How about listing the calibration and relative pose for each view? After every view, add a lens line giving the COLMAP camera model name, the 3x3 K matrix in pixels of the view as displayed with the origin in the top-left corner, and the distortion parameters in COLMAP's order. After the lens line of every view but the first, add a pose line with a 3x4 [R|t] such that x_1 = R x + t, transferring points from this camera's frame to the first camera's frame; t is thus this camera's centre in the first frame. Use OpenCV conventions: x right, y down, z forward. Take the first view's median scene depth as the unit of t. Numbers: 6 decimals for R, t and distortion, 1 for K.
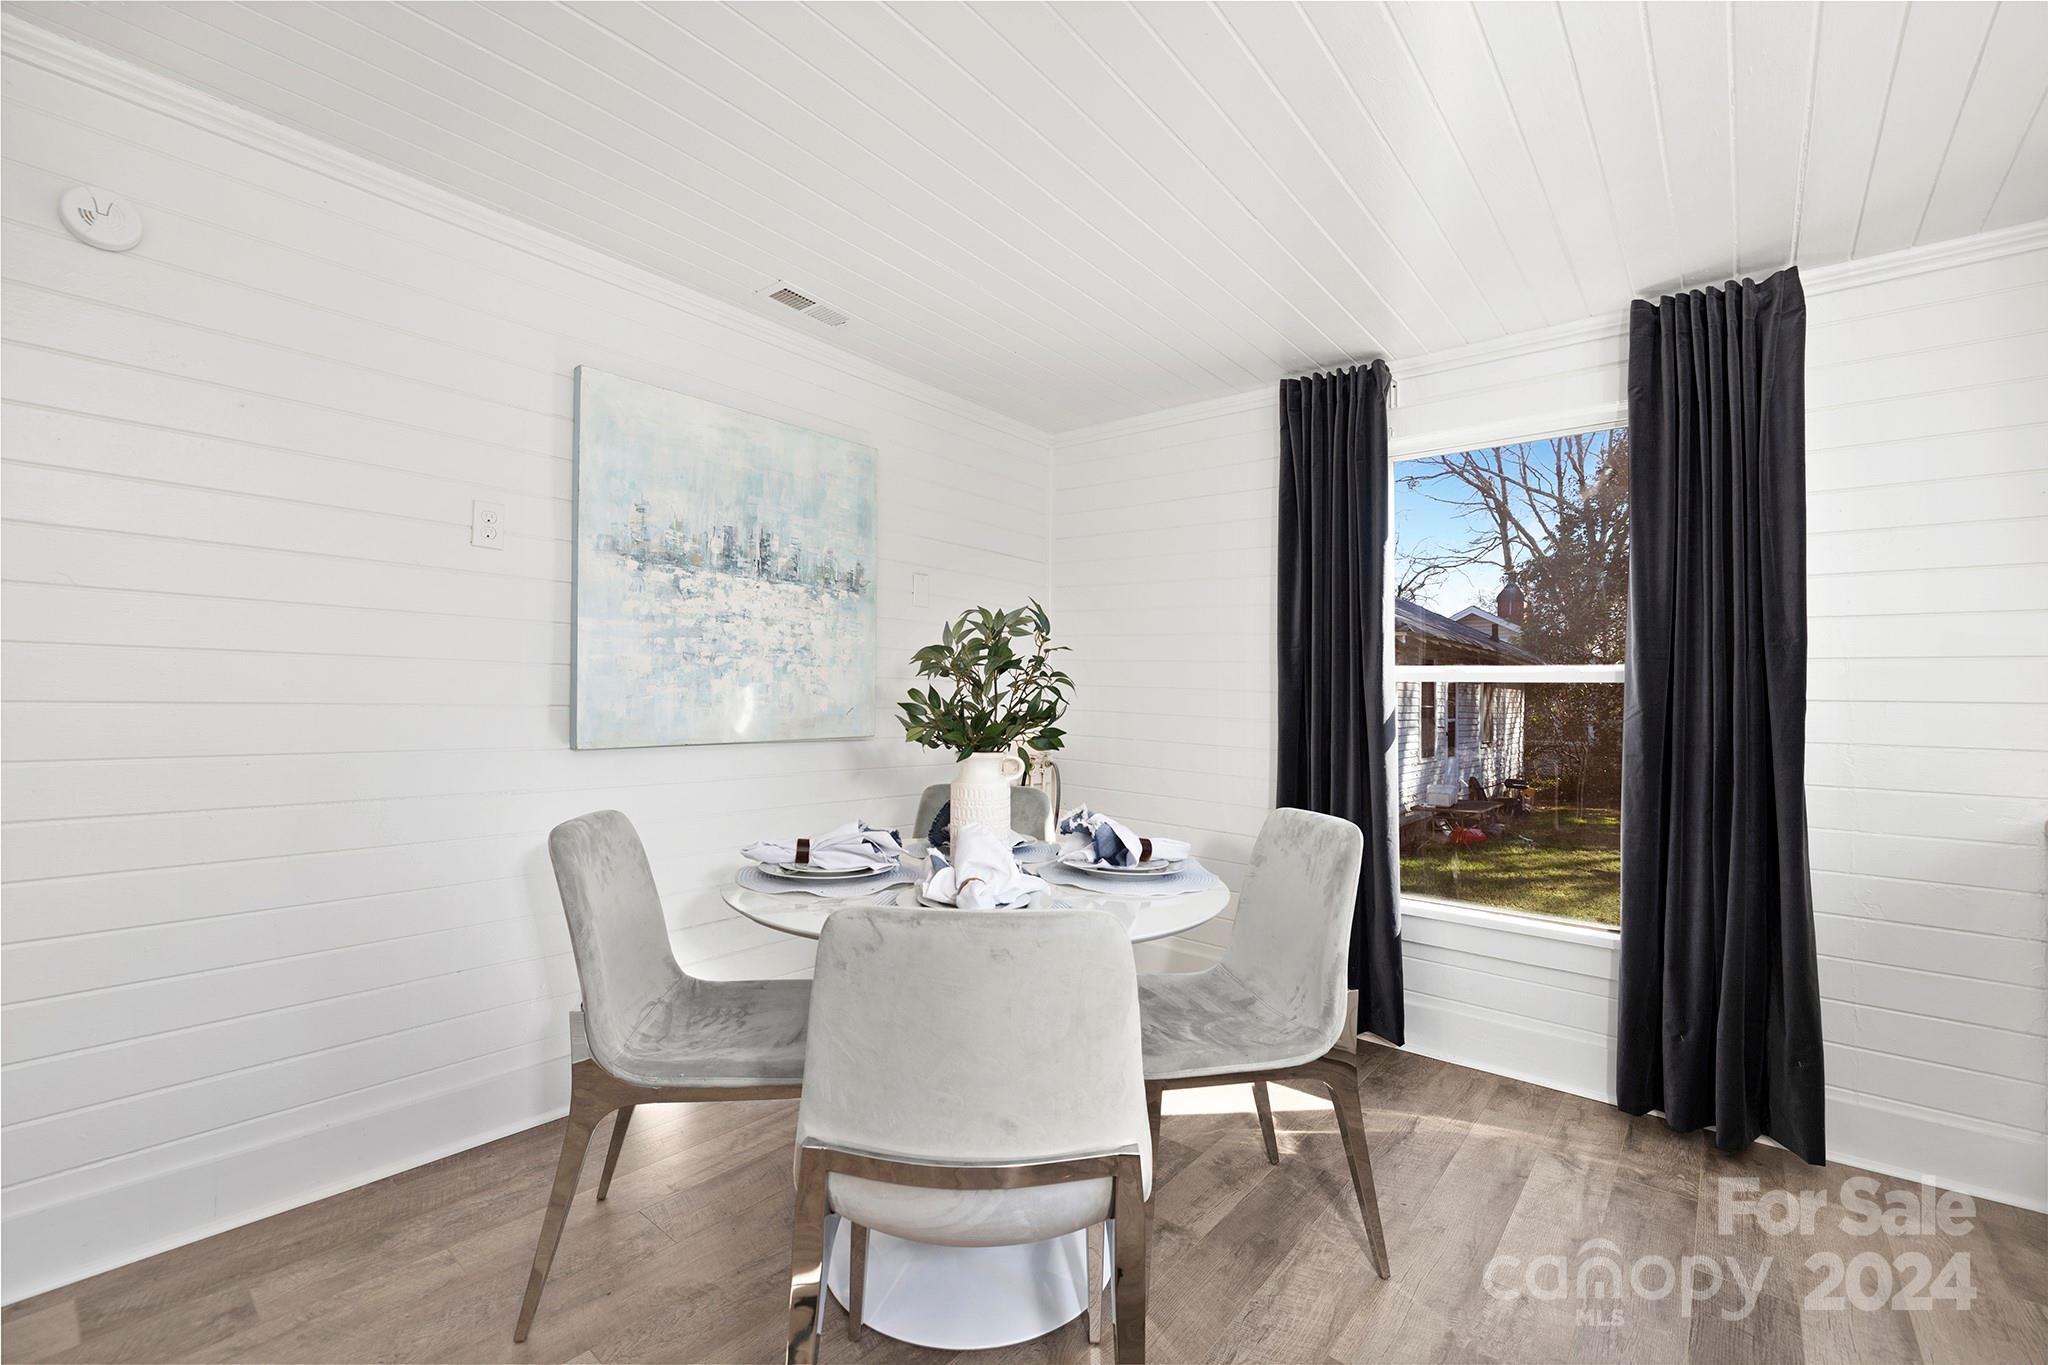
lens RADIAL K [[836.4, 0, 1014.0], [0, 836.4, 688.3], [0, 0, 1]] dist [0.000969, 0.000104]
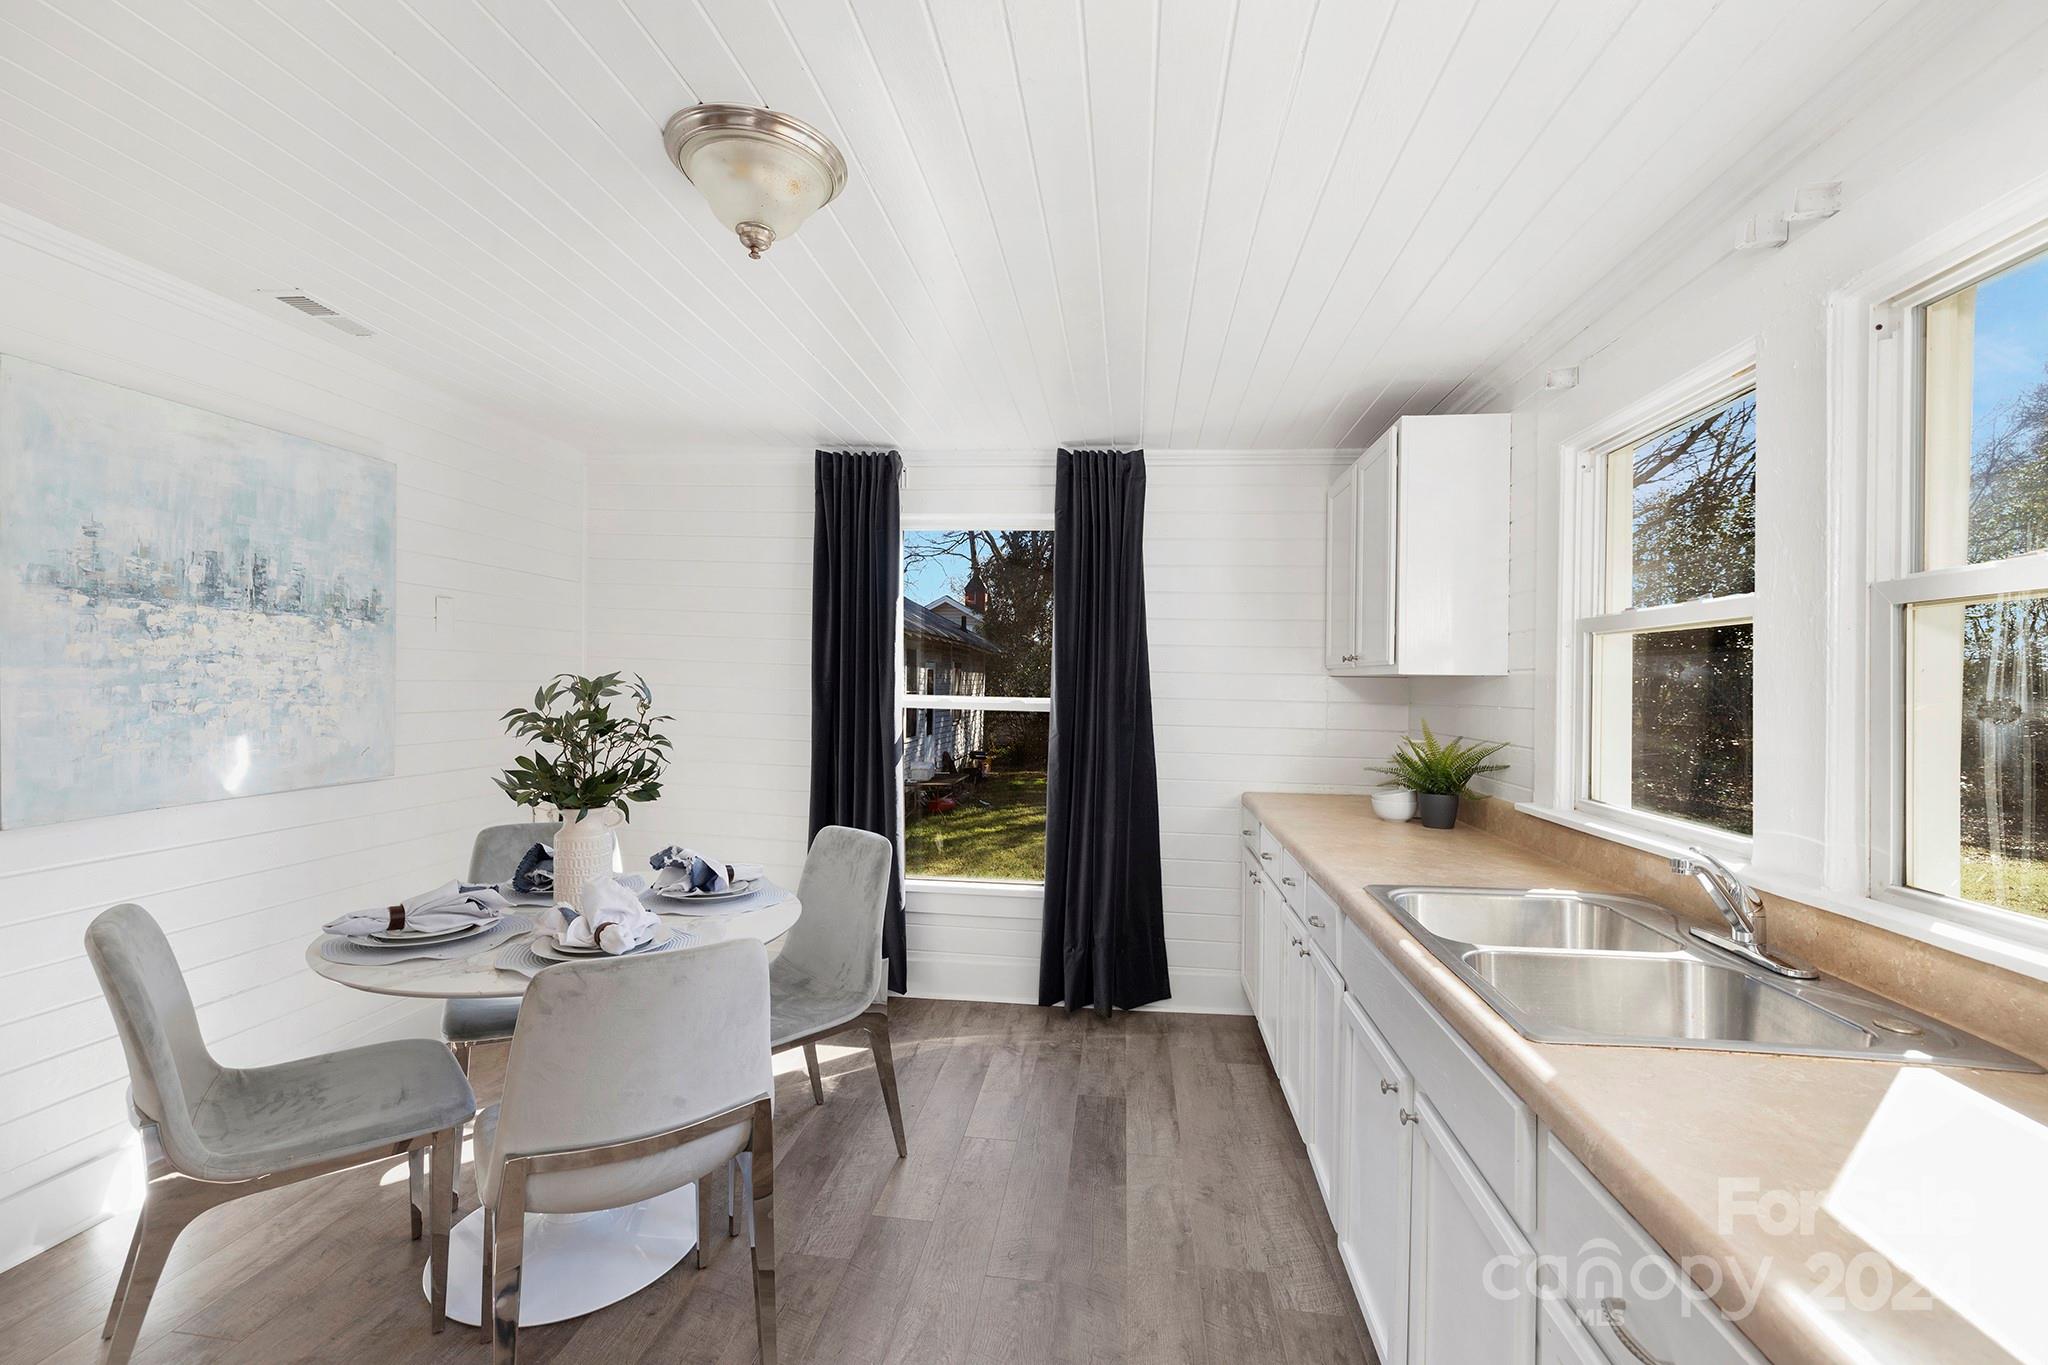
lens RADIAL K [[869.6, 0, 1014.0], [0, 869.6, 678.7], [0, 0, 1]] dist [-0.001191, -0.000255]
pose [[0.834754, 0.001550, 0.550621, -0.150570], [-0.014402, 0.999715, 0.019019, -0.095644], [-0.550435, -0.023807, 0.834538, -0.221064]]
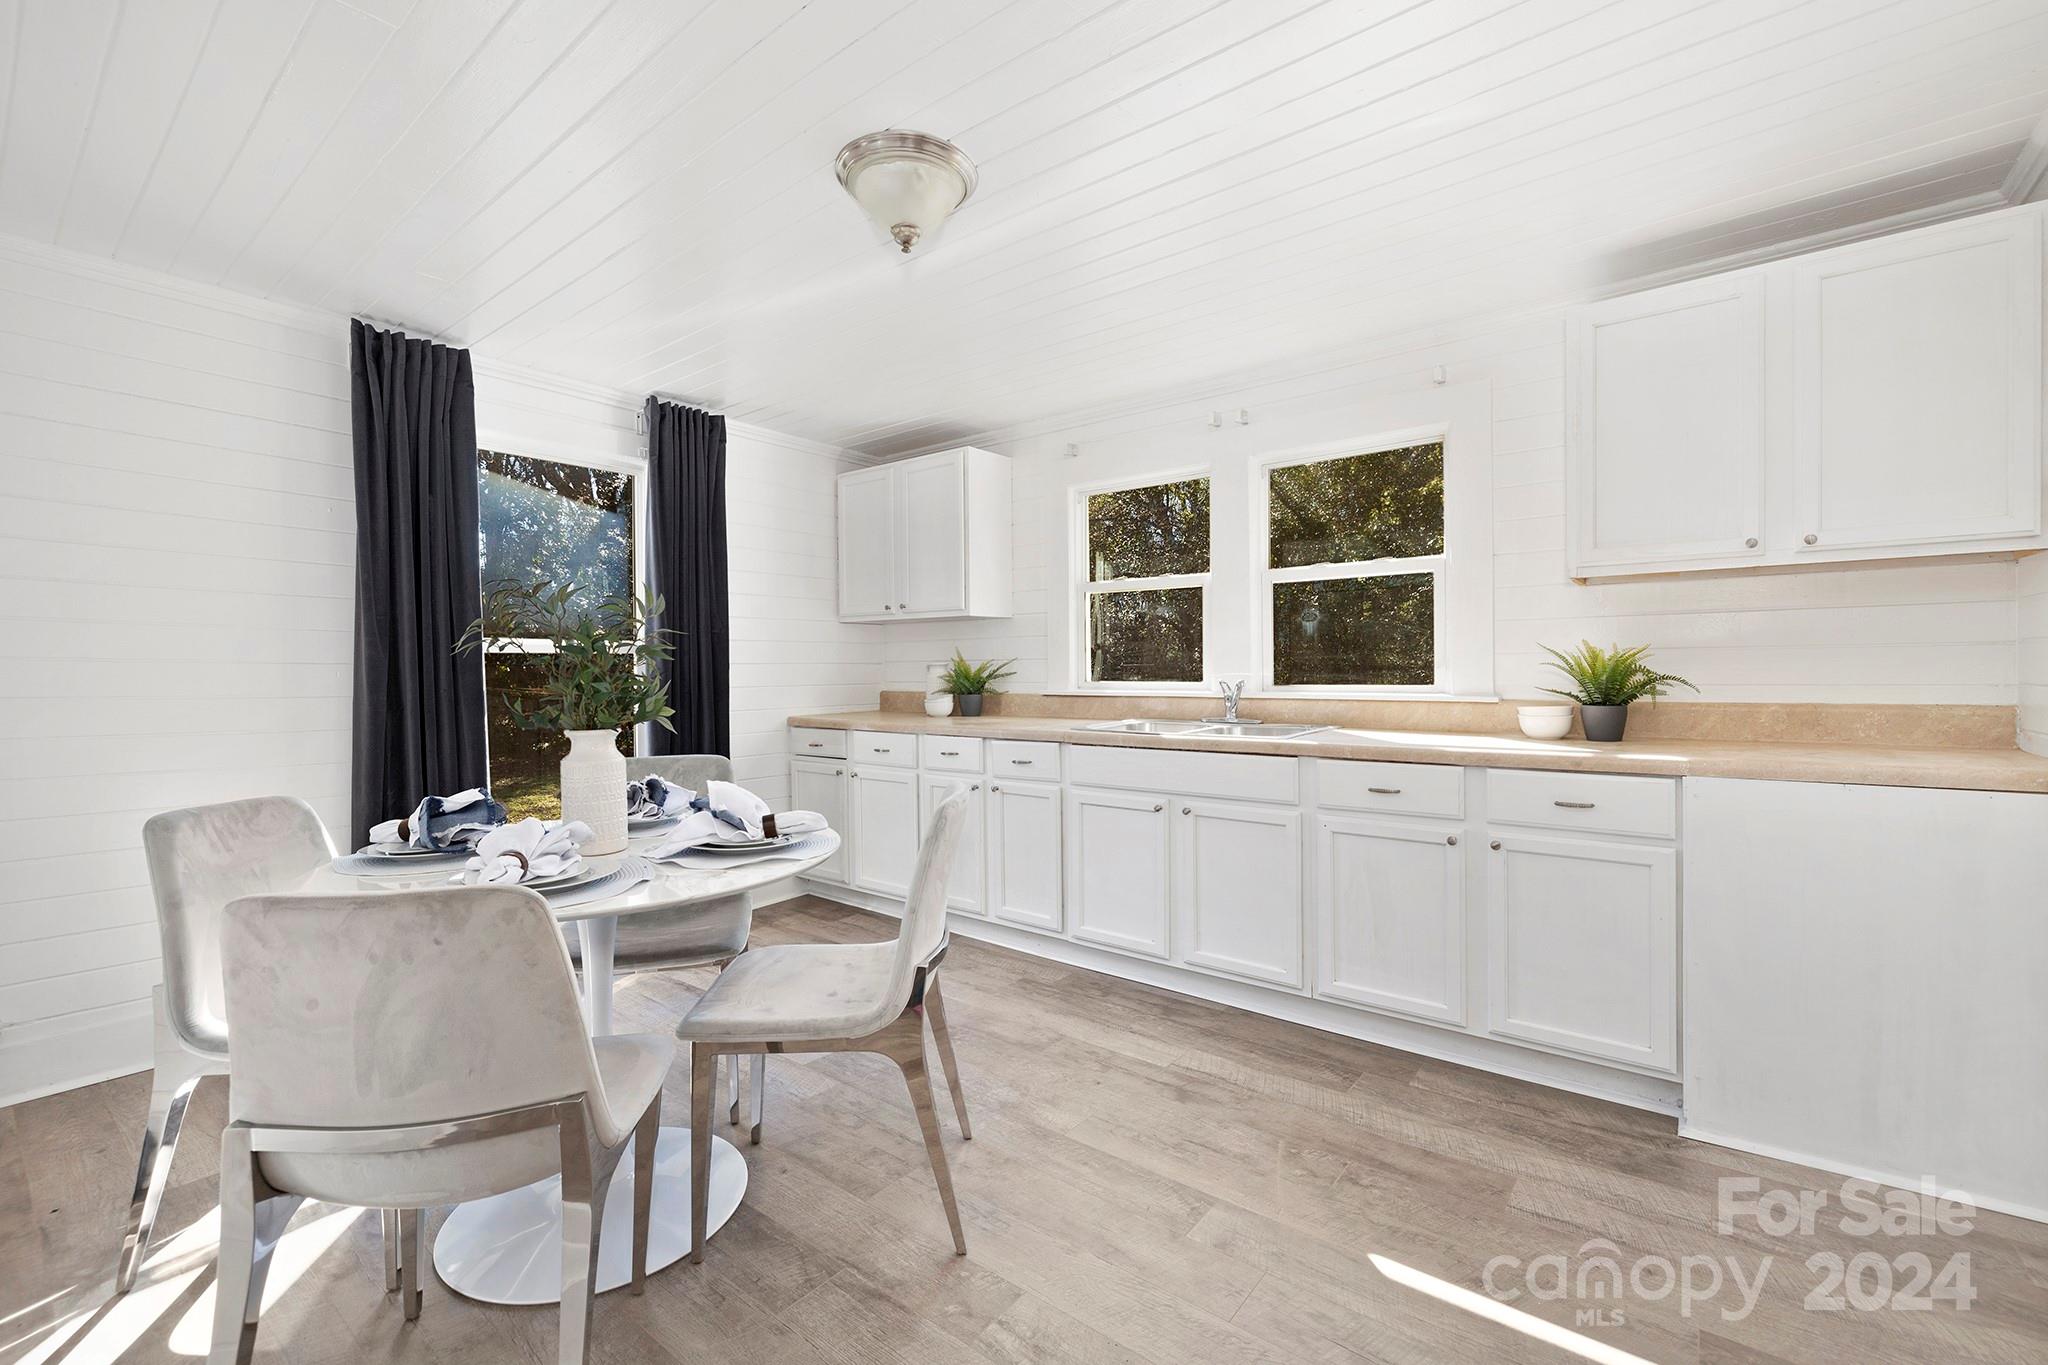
lens RADIAL K [[869.6, 0, 1014.0], [0, 869.6, 678.7], [0, 0, 1]] dist [-0.001191, -0.000255]
pose [[-0.049772, -0.034211, 0.998174, -0.844309], [-0.006906, 0.999401, 0.033909, -0.020980], [-0.998737, -0.005206, -0.049979, 0.435968]]
